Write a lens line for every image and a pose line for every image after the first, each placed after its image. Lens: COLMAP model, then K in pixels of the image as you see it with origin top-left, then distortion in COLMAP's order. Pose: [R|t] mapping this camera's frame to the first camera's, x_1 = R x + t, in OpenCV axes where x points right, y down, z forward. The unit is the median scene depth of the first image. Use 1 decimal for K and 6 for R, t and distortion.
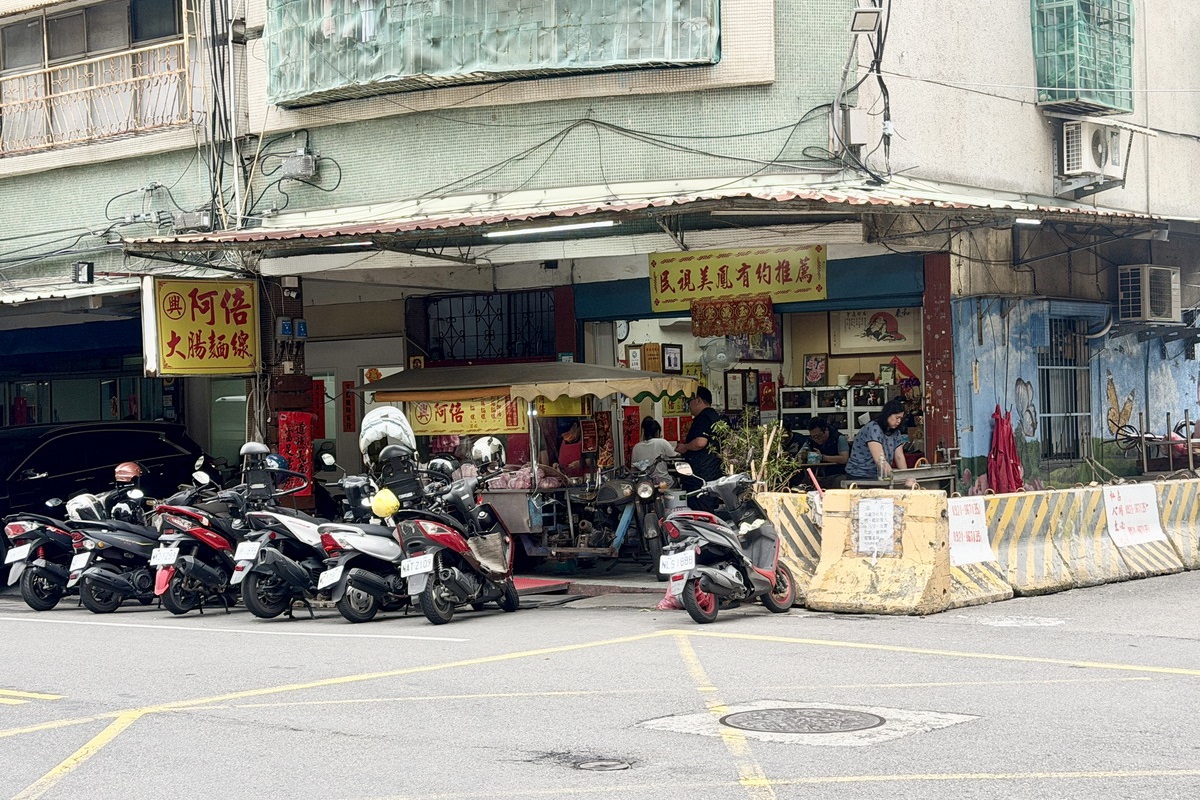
lens RADIAL K [[1984.1, 0, 600.0], [0, 1984.1, 400.0], [0, 0, 1]] dist [0.410598, 0.003592]
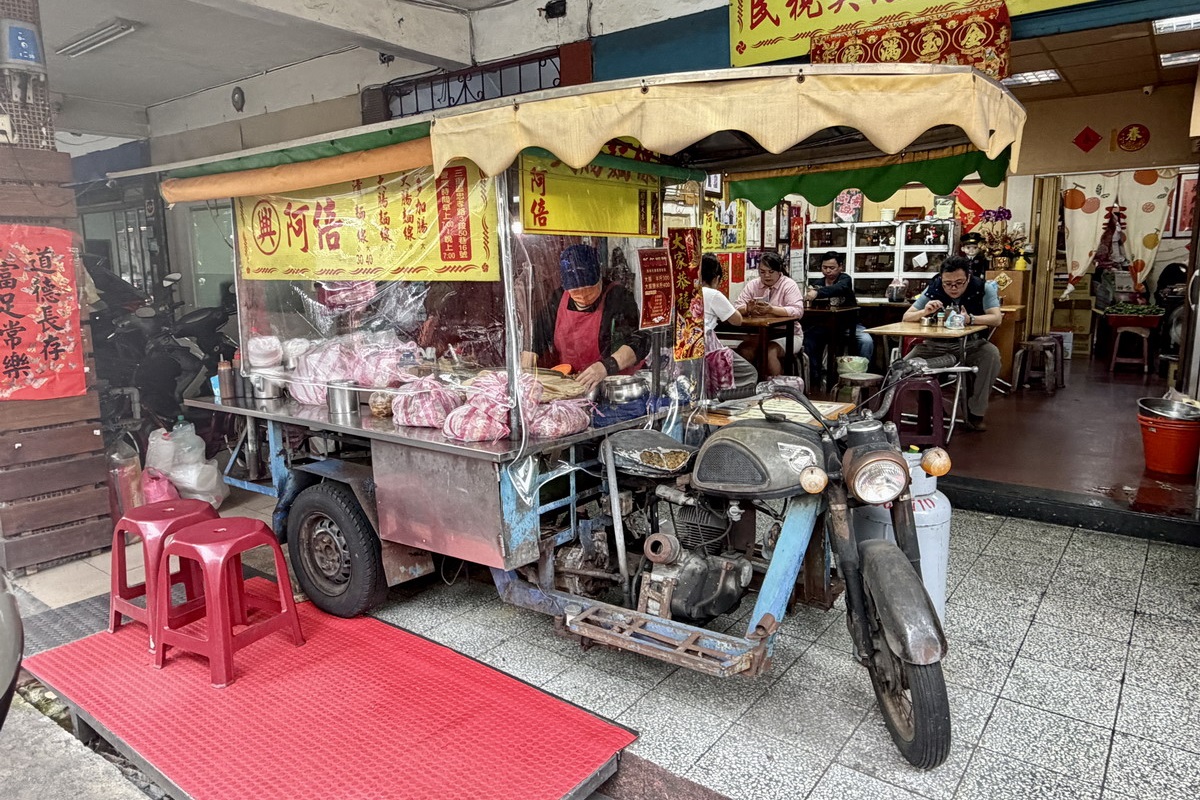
lens RADIAL K [[783.9, 0, 598.6], [0, 783.9, 391.2], [0, 0, 1]] dist [-0.001909, 0.000546]
pose [[0.999096, 0.006060, 0.042069, -0.021656], [-0.013165, 0.985228, 0.170743, 0.010602], [-0.040413, -0.171143, 0.984417, 0.762924]]
